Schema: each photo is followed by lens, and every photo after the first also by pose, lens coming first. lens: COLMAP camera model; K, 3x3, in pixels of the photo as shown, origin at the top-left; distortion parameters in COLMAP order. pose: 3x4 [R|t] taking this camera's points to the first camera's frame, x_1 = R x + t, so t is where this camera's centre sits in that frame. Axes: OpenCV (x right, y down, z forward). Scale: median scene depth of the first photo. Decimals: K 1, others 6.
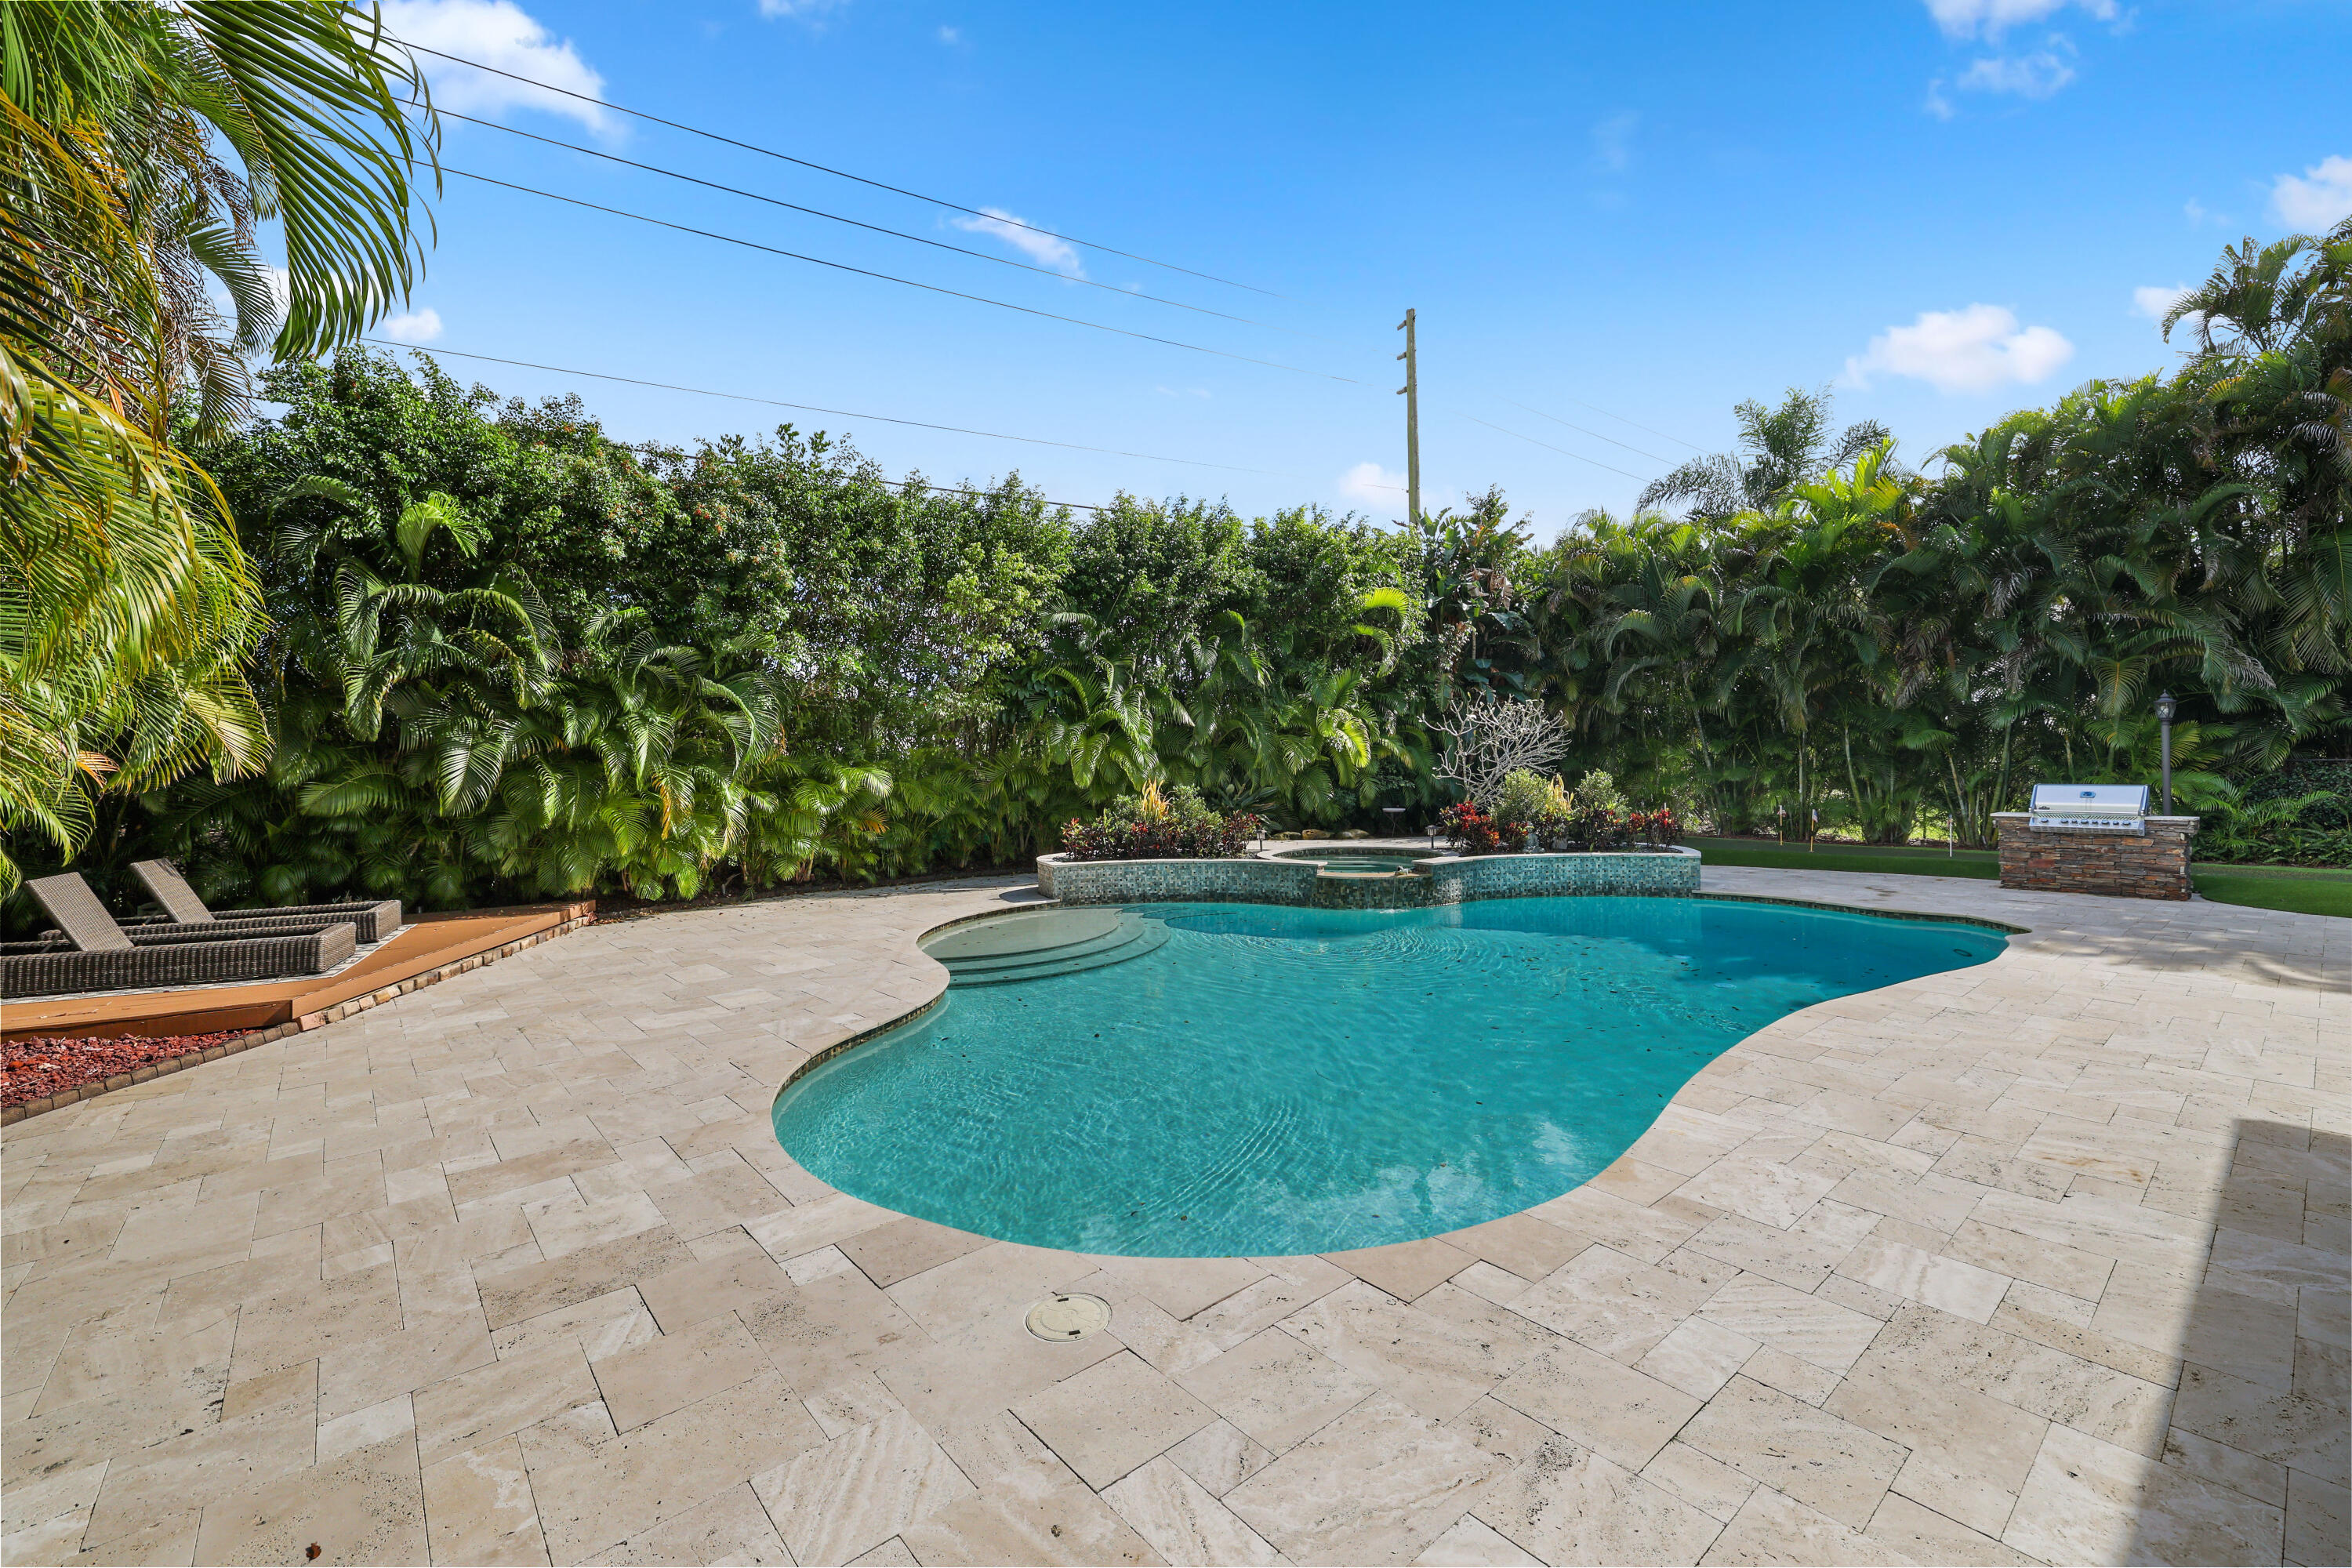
lens RADIAL K [[997.9, 0, 1163.1], [0, 997.9, 772.8], [0, 0, 1]] dist [-0.005510, 0.000312]
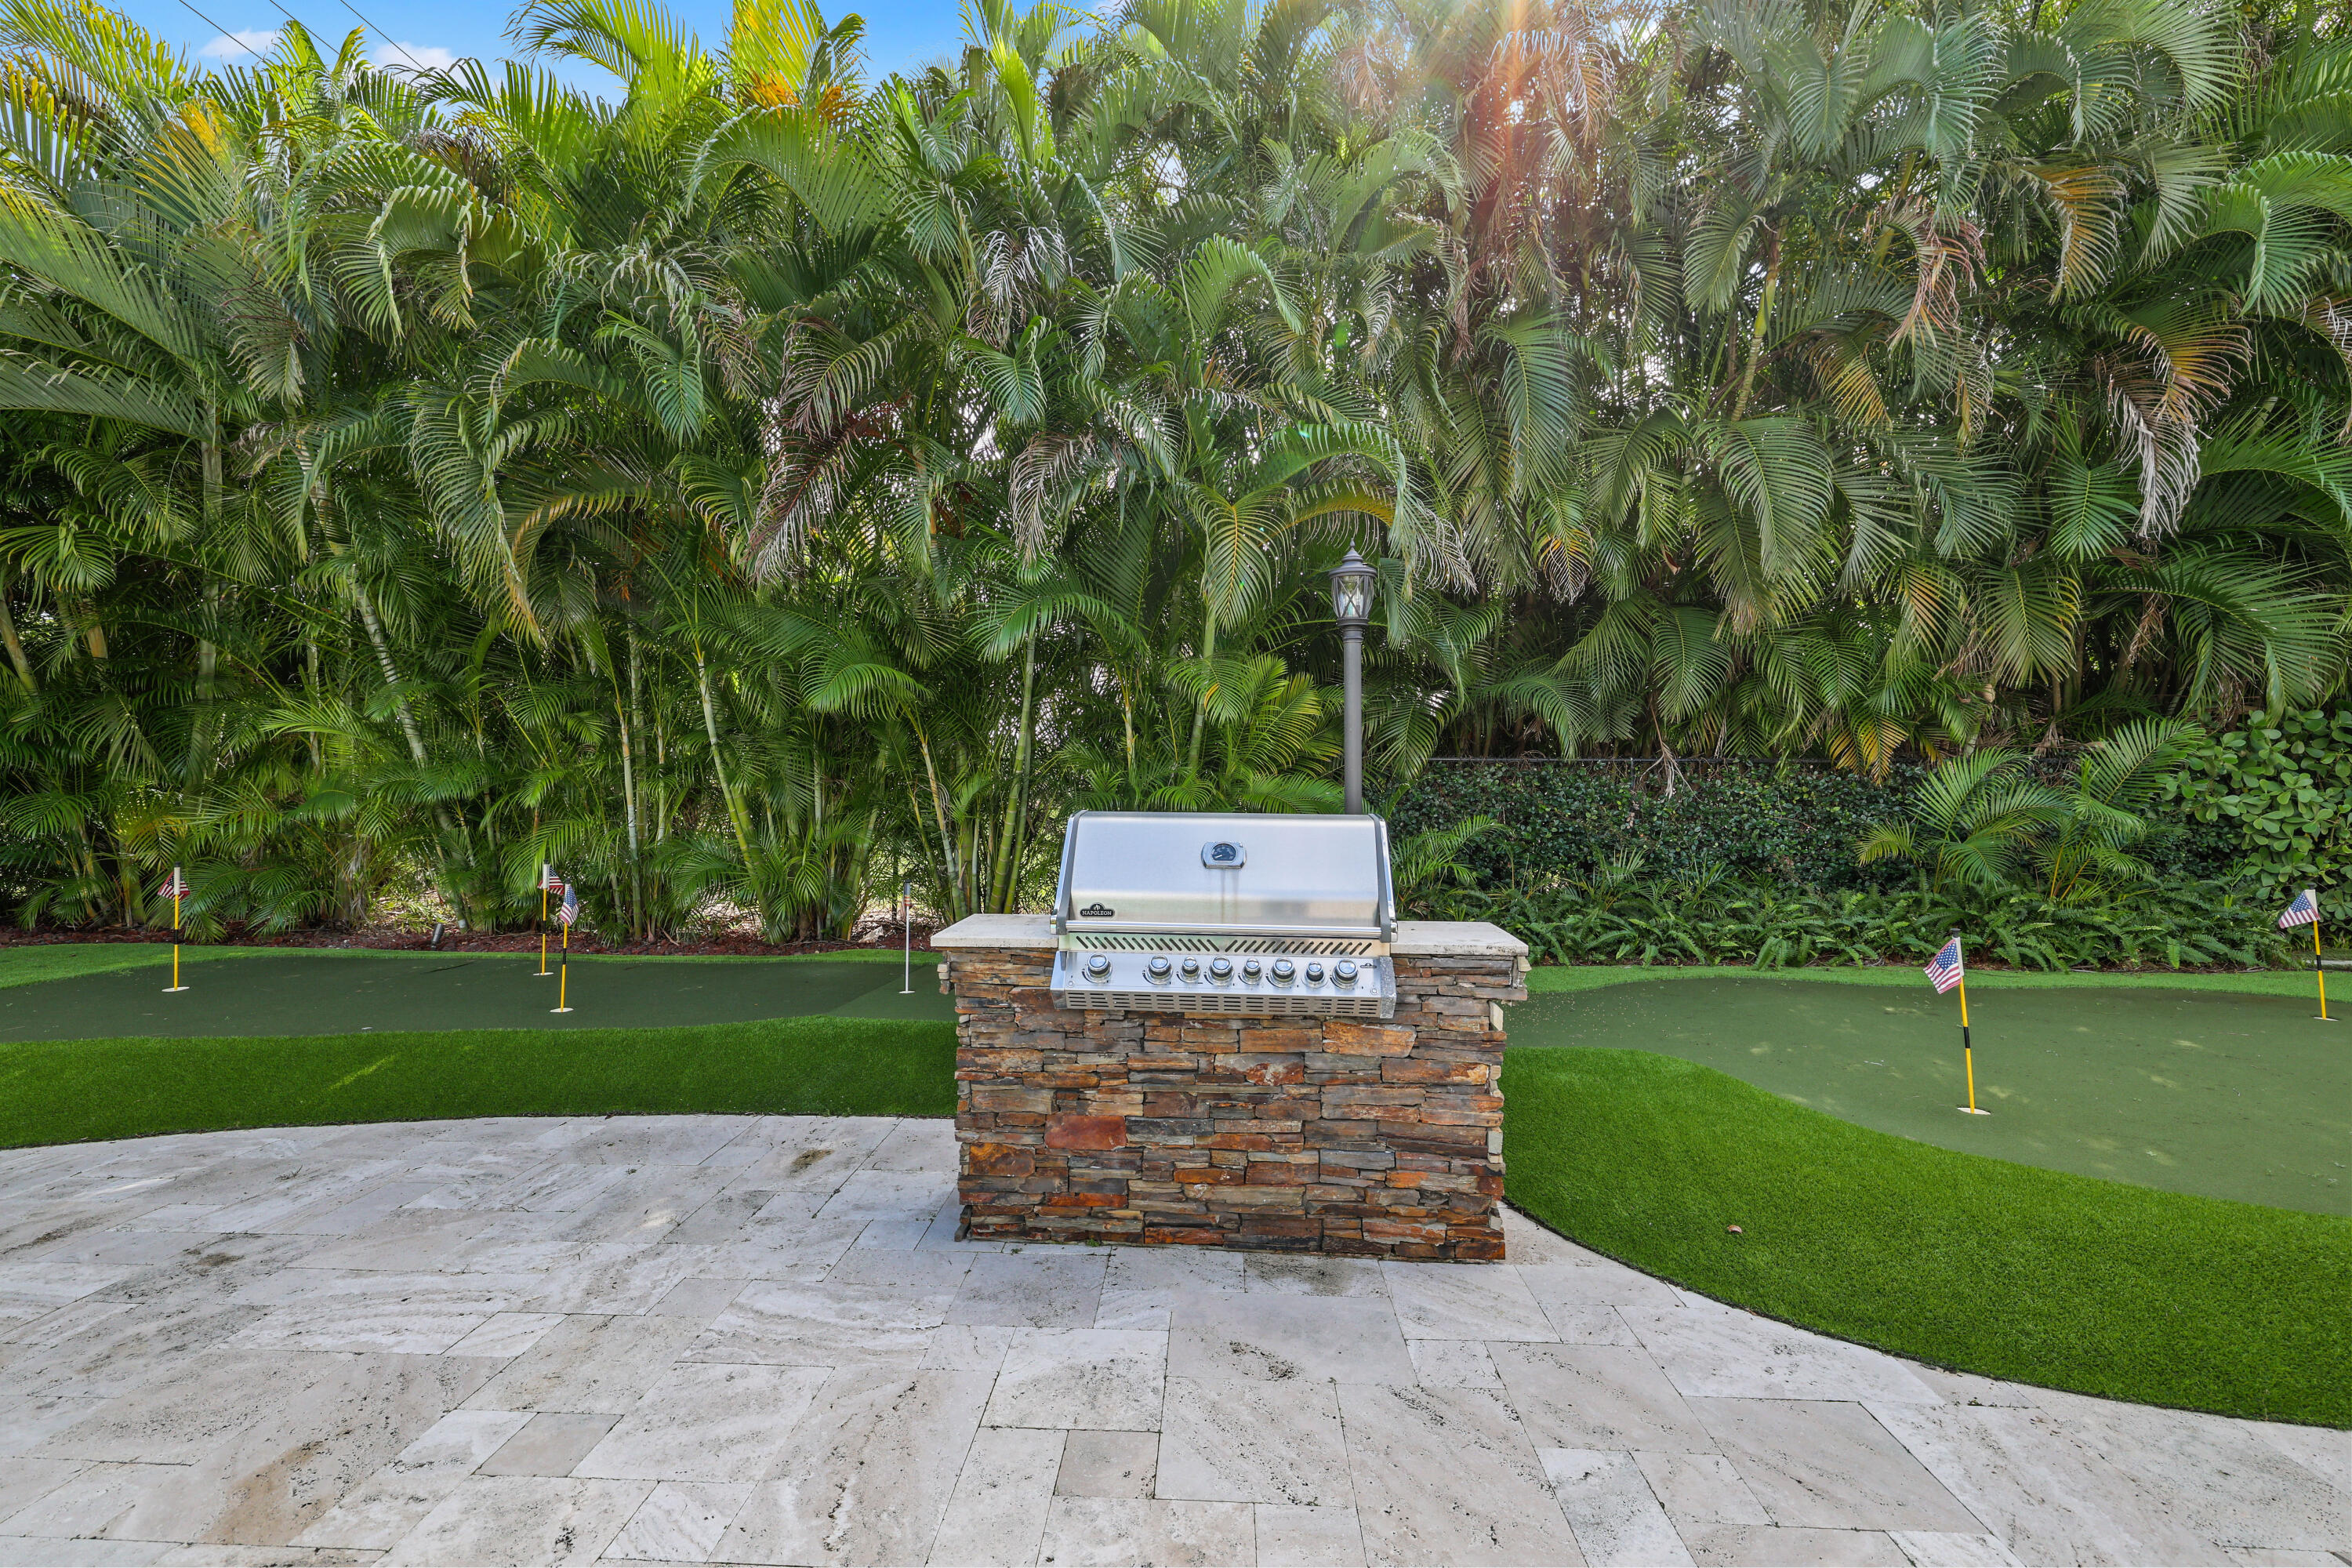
lens RADIAL K [[997.9, 0, 1172.1], [0, 997.9, 775.2], [0, 0, 1]] dist [-0.005510, 0.000312]
pose [[0.684701, 0.012411, 0.728718, 0.705339], [-0.007133, 0.999921, -0.010328, 0.003409], [-0.728789, 0.001873, 0.684736, 0.801889]]
